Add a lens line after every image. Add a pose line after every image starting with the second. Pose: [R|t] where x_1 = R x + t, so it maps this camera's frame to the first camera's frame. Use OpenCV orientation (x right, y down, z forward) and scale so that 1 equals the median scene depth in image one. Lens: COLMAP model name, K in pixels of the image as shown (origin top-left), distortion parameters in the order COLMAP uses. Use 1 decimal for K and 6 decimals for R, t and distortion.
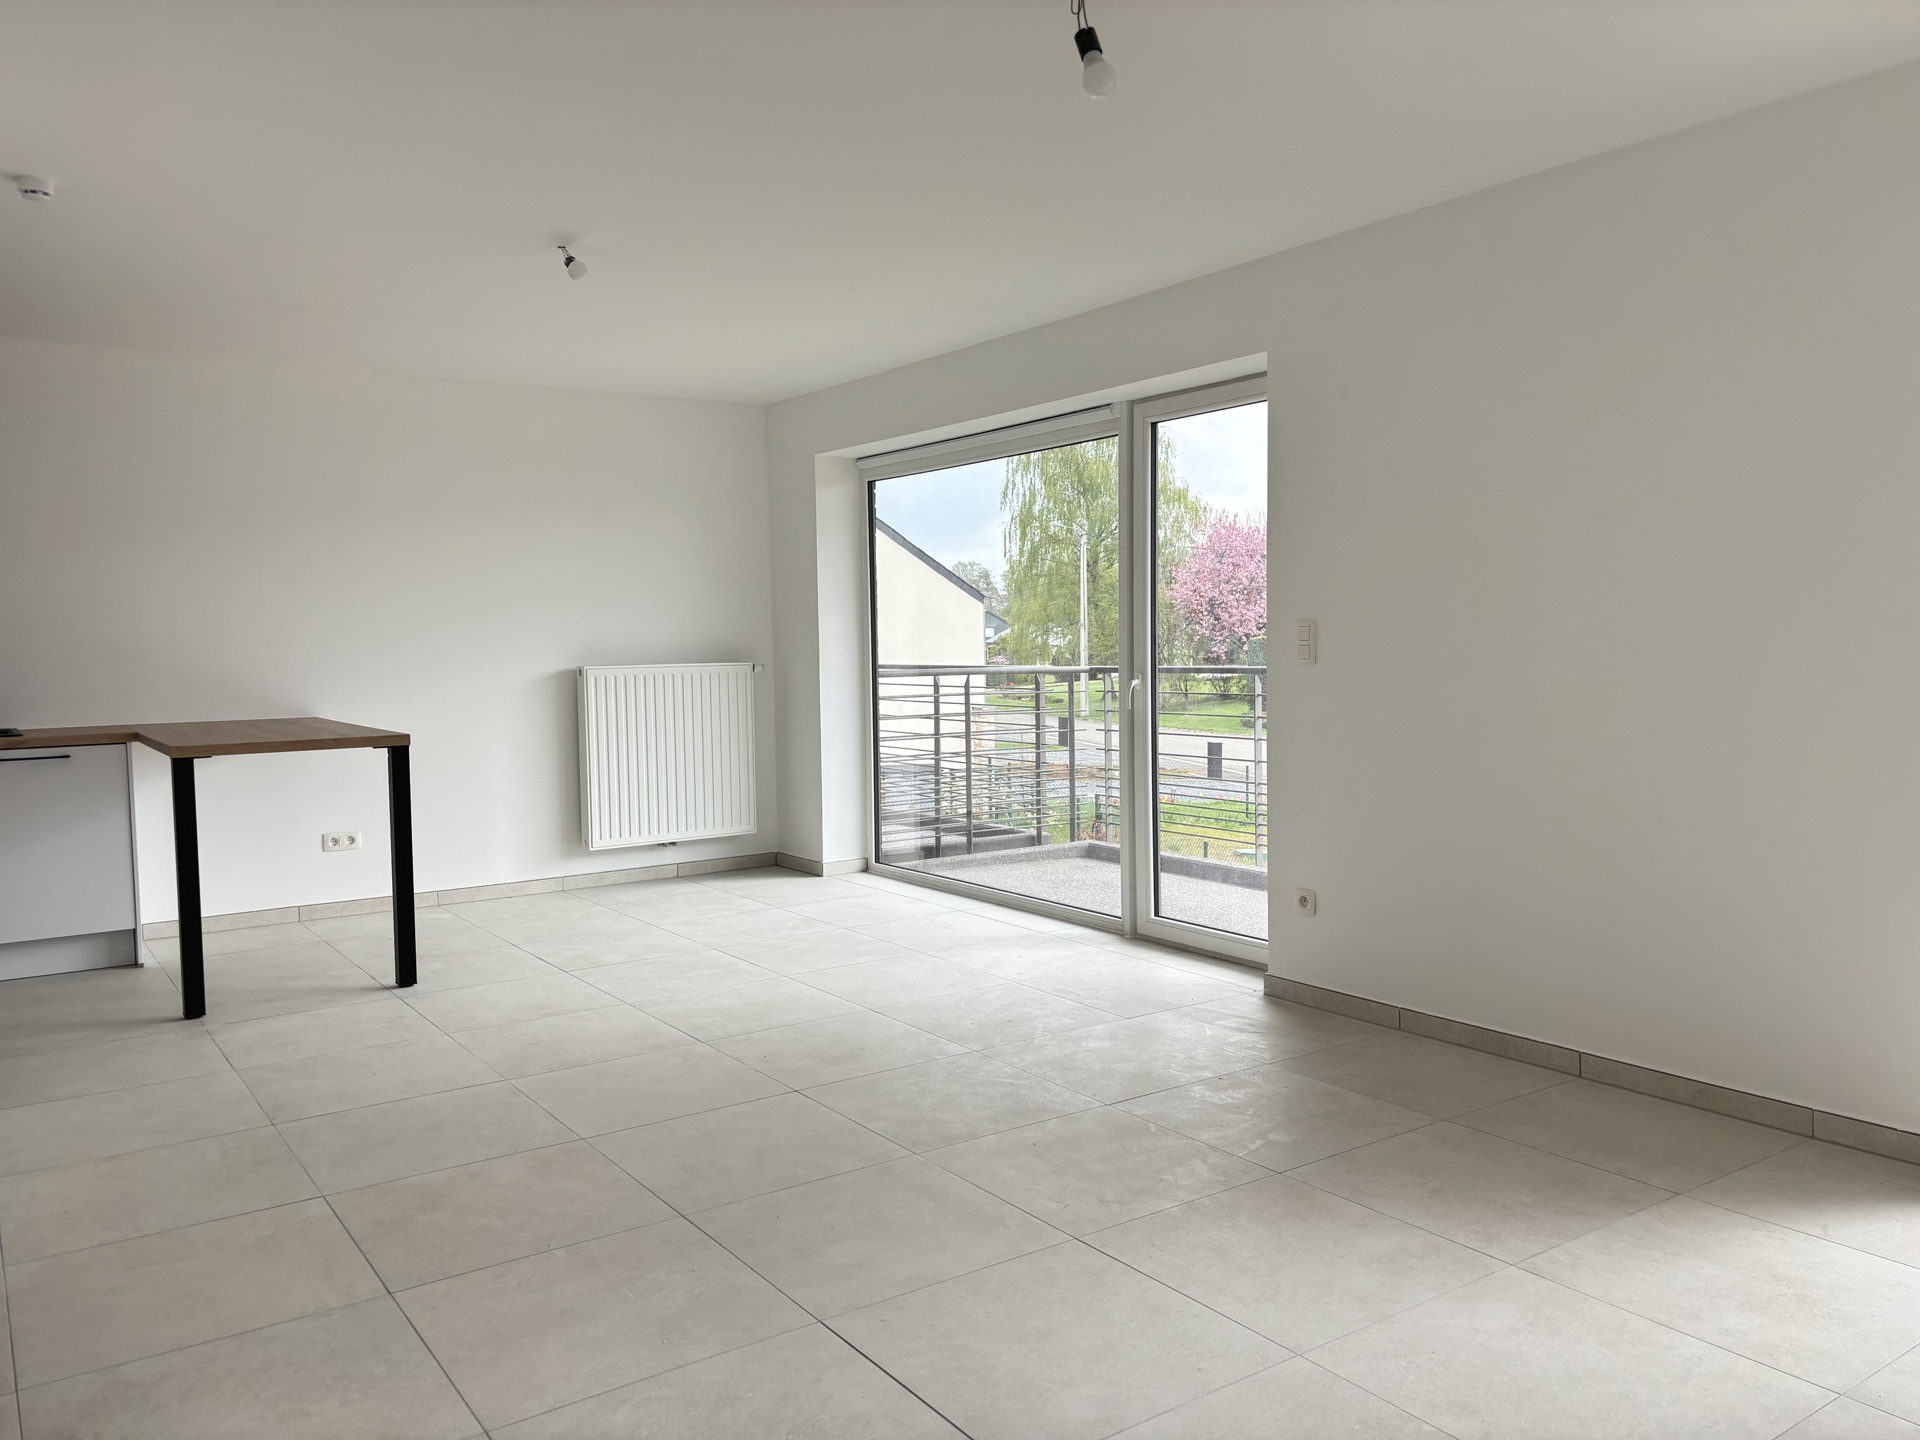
lens RADIAL K [[1454.9, 0, 959.8], [0, 1454.9, 729.9], [0, 0, 1]] dist [0.089588, -0.108024]
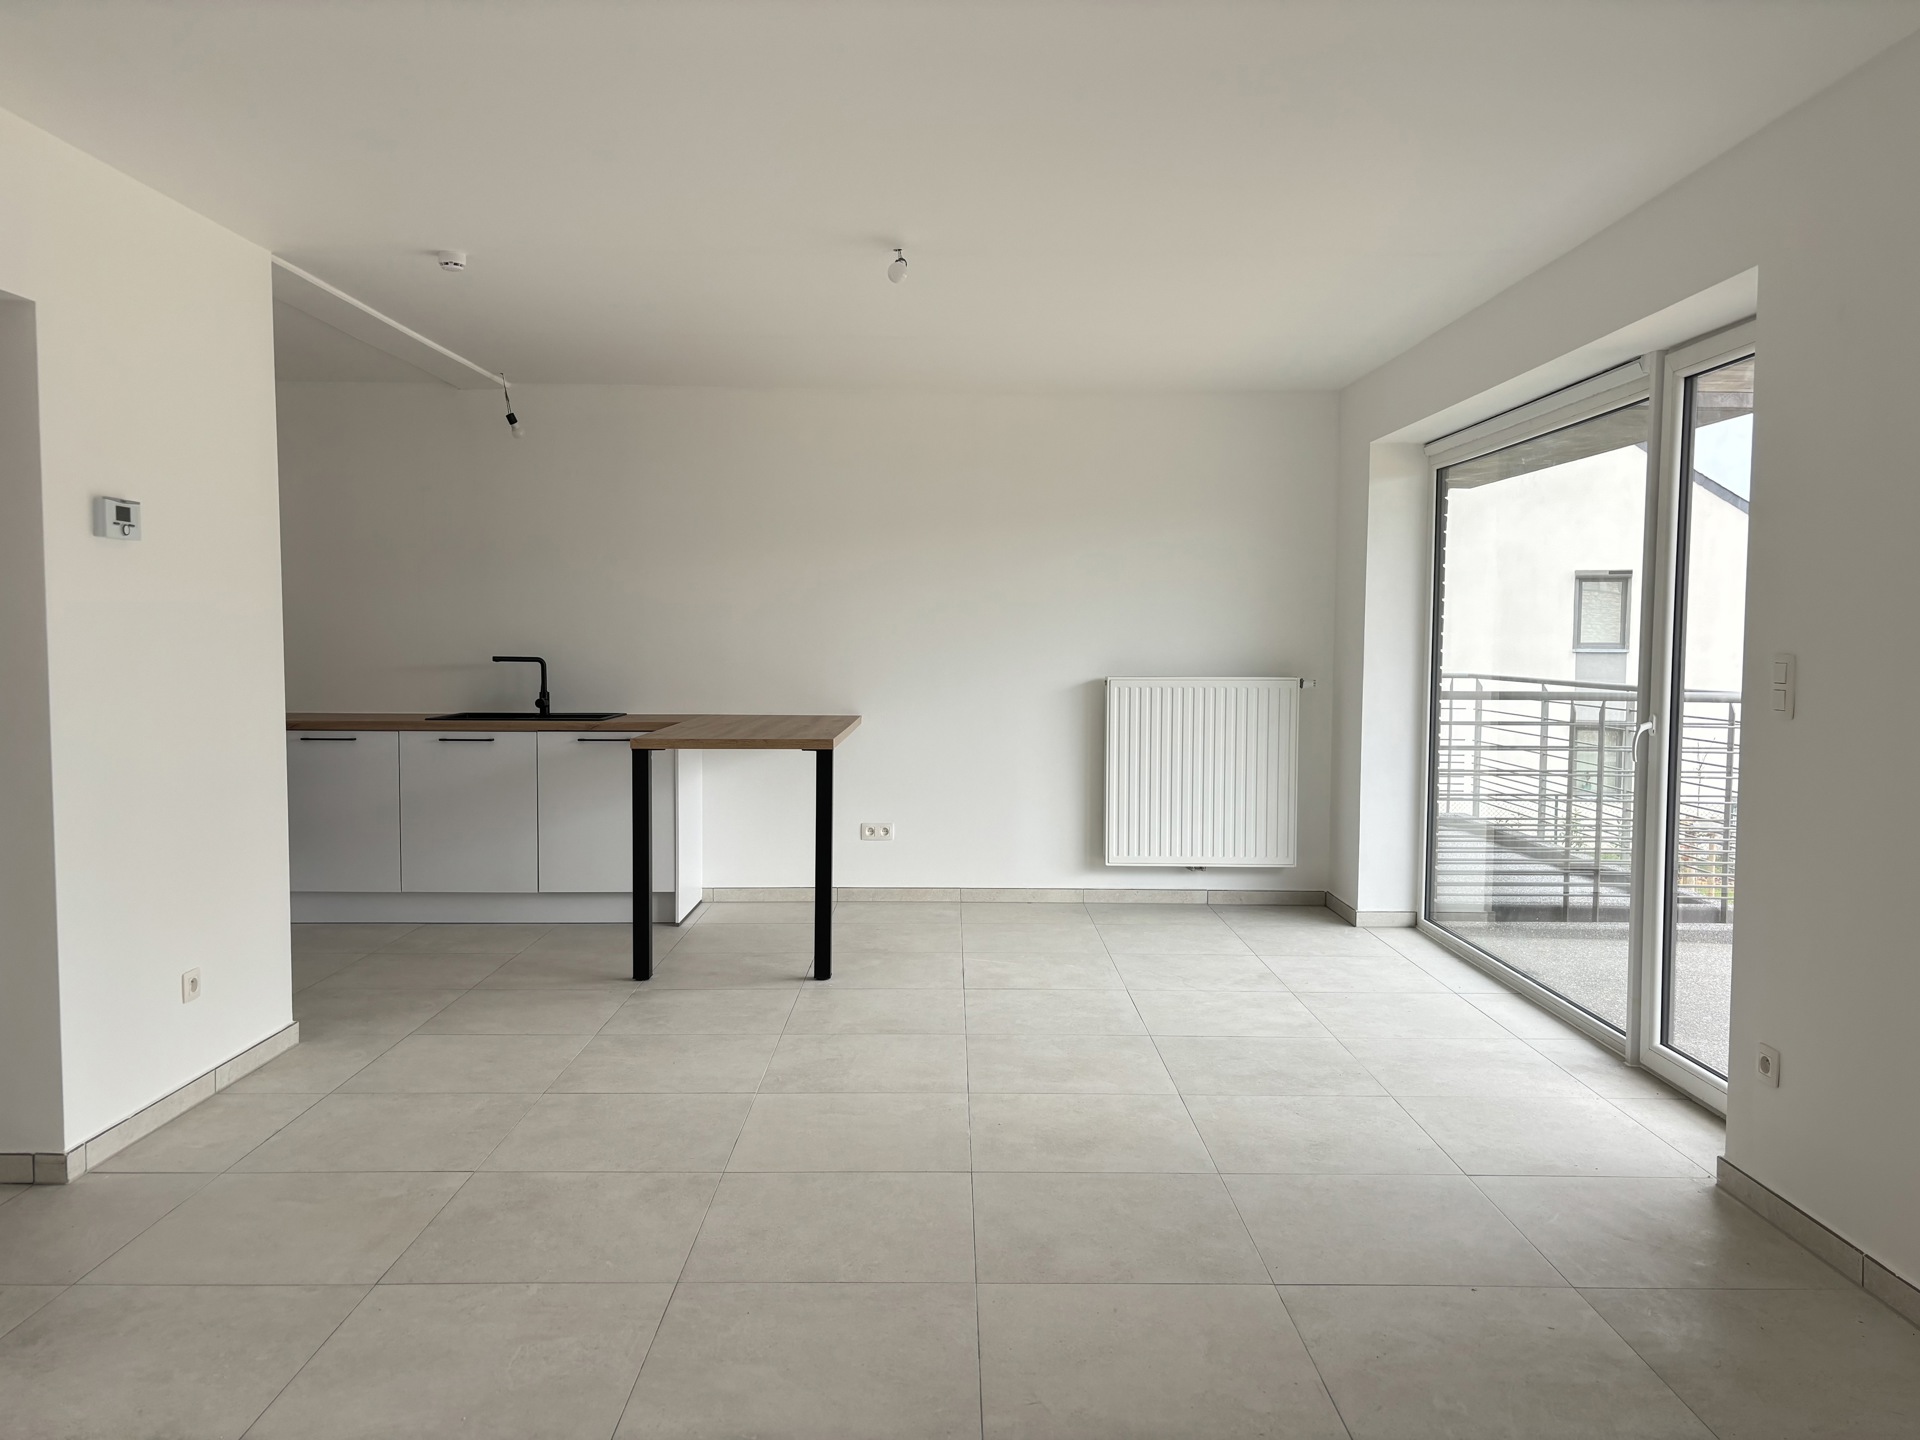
lens RADIAL K [[1460.7, 0, 954.7], [0, 1460.7, 718.1], [0, 0, 1]] dist [0.087476, -0.103693]
pose [[0.823467, 0.052650, -0.564915, 0.224348], [-0.055891, 0.998370, 0.011577, -0.022777], [0.564604, 0.022040, 0.825068, 0.152918]]
